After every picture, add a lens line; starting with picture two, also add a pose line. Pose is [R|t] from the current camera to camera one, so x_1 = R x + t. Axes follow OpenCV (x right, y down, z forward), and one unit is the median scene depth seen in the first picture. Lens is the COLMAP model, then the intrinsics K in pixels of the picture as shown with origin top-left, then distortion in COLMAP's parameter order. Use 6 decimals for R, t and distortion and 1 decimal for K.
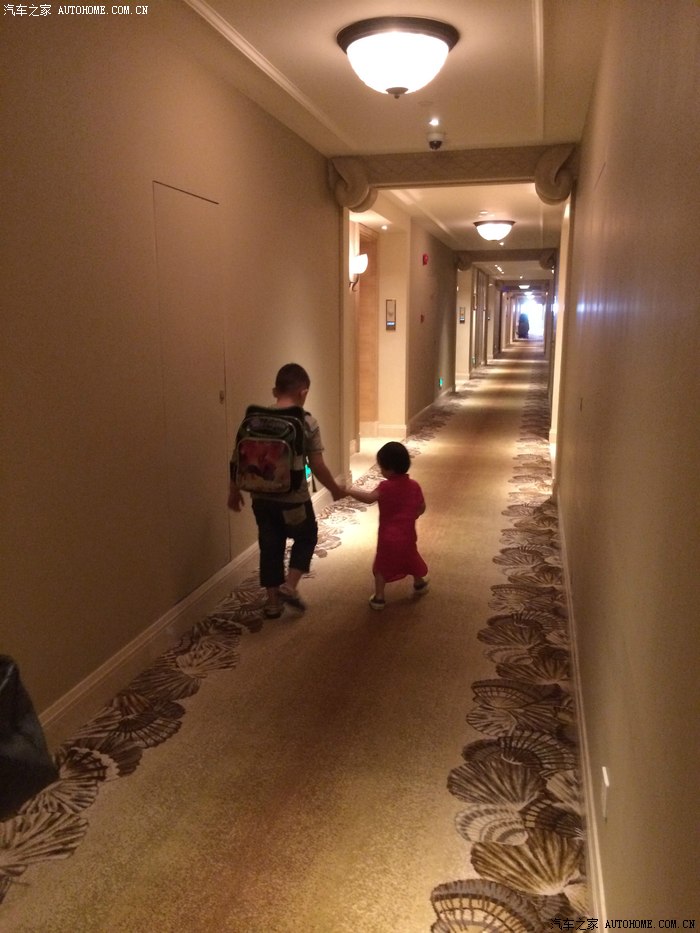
lens RADIAL K [[795.4, 0, 348.2], [0, 795.4, 468.5], [0, 0, 1]] dist [0.086998, -0.120201]
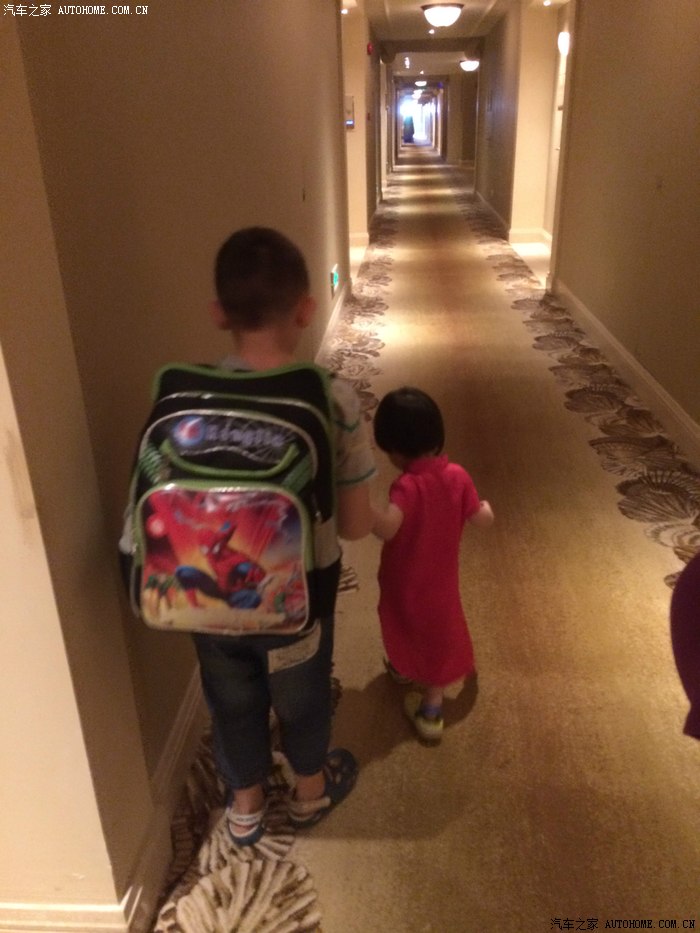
lens RADIAL K [[795.4, 0, 348.2], [0, 795.4, 468.5], [0, 0, 1]] dist [0.086998, -0.120201]
pose [[0.985876, -0.090032, 0.141220, -0.230695], [0.057658, 0.974128, 0.218519, 0.023489], [-0.157240, -0.207290, 0.965560, -0.038555]]
